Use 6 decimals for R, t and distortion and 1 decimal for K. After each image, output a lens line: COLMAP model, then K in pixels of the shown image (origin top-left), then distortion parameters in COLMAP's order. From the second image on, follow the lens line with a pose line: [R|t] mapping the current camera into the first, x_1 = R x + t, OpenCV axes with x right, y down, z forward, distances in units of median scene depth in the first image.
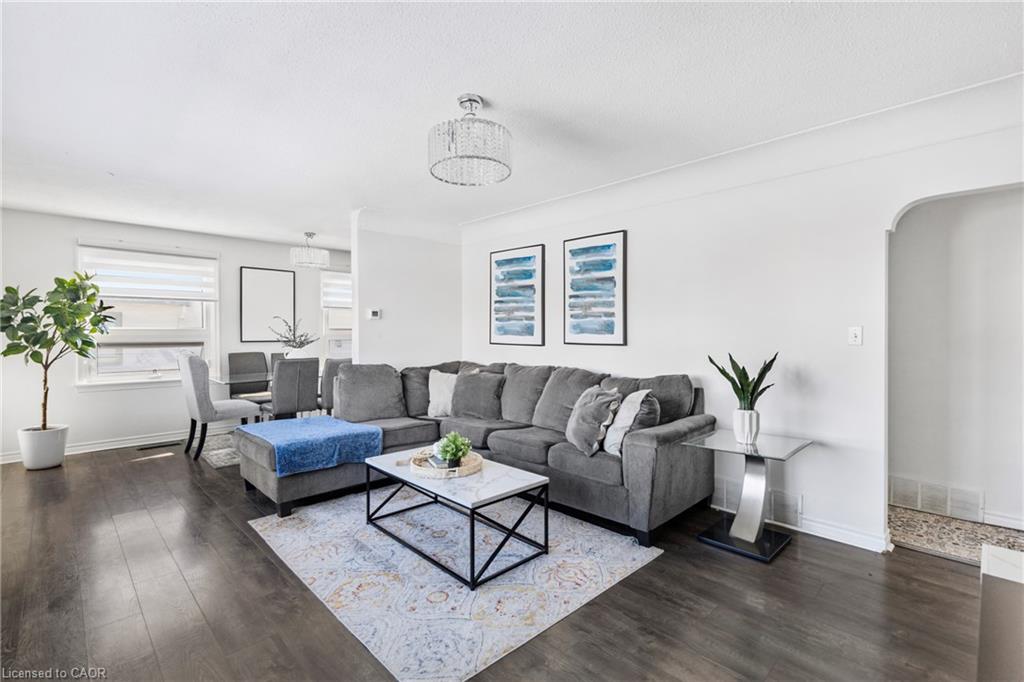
lens RADIAL K [[466.0, 0, 519.3], [0, 466.0, 327.2], [0, 0, 1]] dist [0.006145, -0.000087]
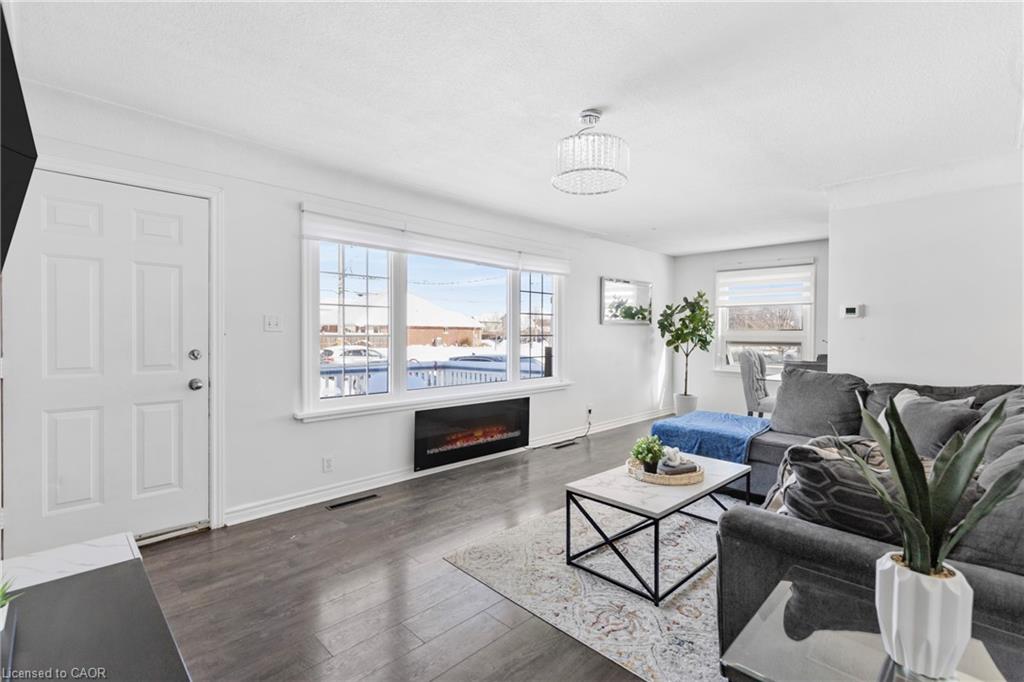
lens RADIAL K [[466.0, 0, 519.3], [0, 466.0, 327.2], [0, 0, 1]] dist [0.006145, -0.000087]
pose [[0.007873, -0.009289, -0.999926, 0.737098], [0.003029, 0.999952, -0.009266, 0.007561], [0.999964, -0.002956, 0.007901, 0.637786]]
